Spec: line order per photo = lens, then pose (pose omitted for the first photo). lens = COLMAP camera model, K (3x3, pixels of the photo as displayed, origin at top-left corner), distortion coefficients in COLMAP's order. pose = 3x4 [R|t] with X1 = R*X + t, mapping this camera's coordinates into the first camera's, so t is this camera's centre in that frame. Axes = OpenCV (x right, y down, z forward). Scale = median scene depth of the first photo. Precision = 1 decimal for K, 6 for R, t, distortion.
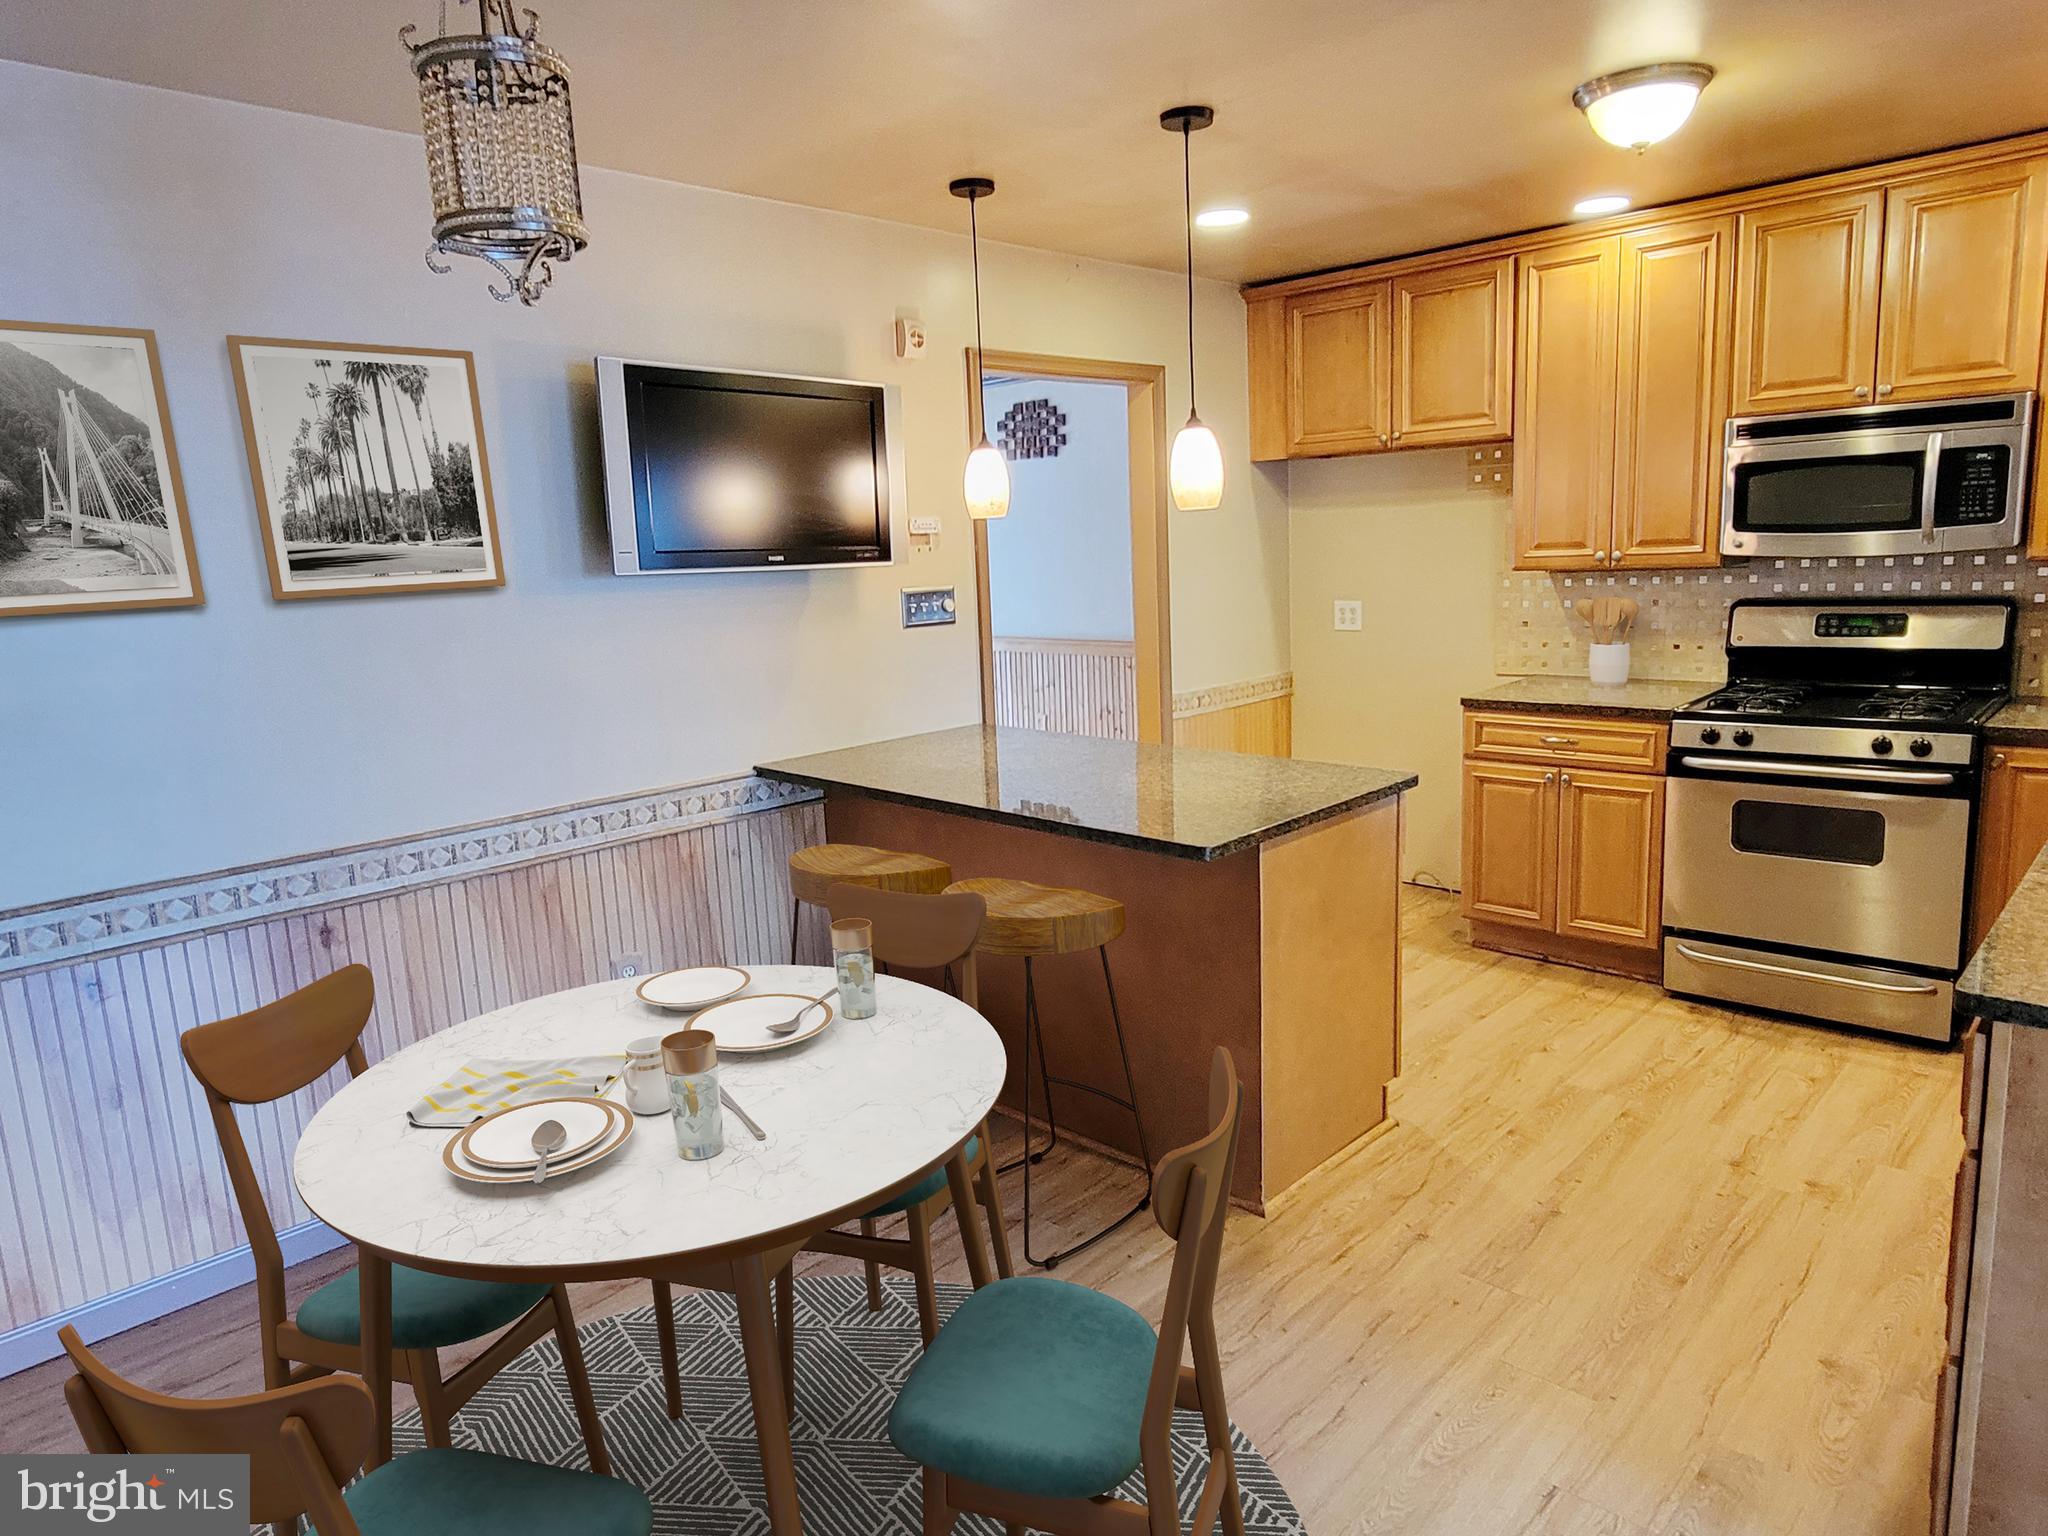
lens RADIAL K [[1260.4, 0, 1024.0], [0, 1260.4, 768.0], [0, 0, 1]] dist [-0.003041, -0.001967]
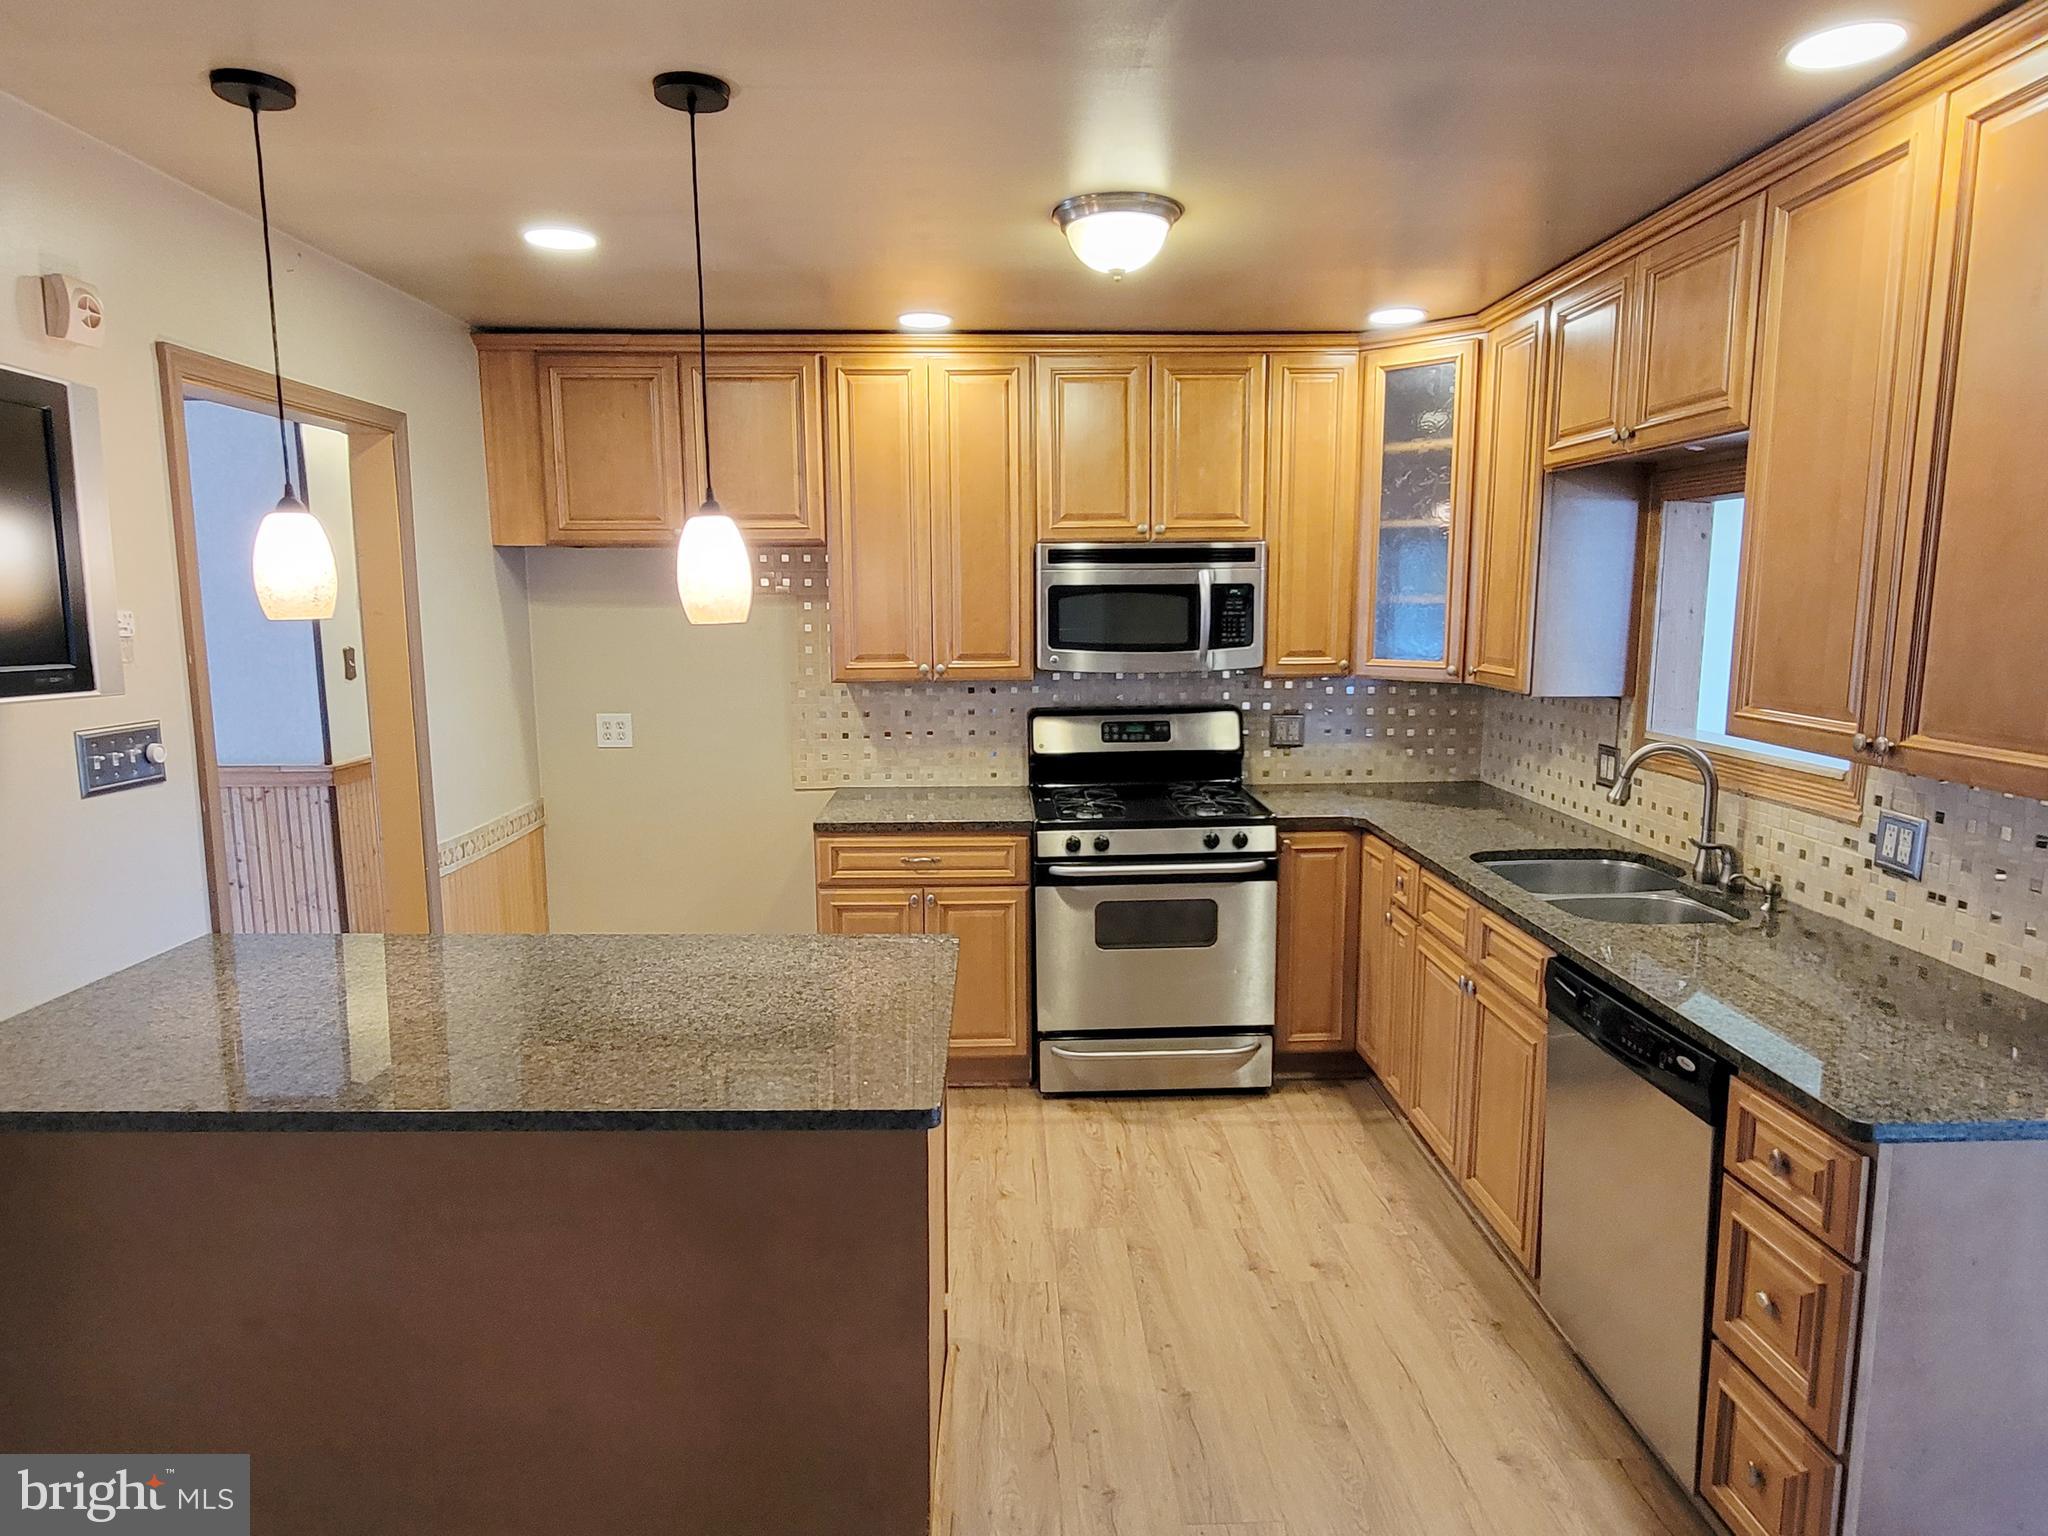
lens RADIAL K [[1221.0, 0, 1030.3], [0, 1221.0, 770.8], [0, 0, 1]] dist [-0.006857, 0.001923]
pose [[0.700725, -0.059729, 0.710927, -0.184731], [0.101216, 0.994733, -0.016191, -0.068786], [-0.706215, 0.083302, 0.703080, 0.289043]]
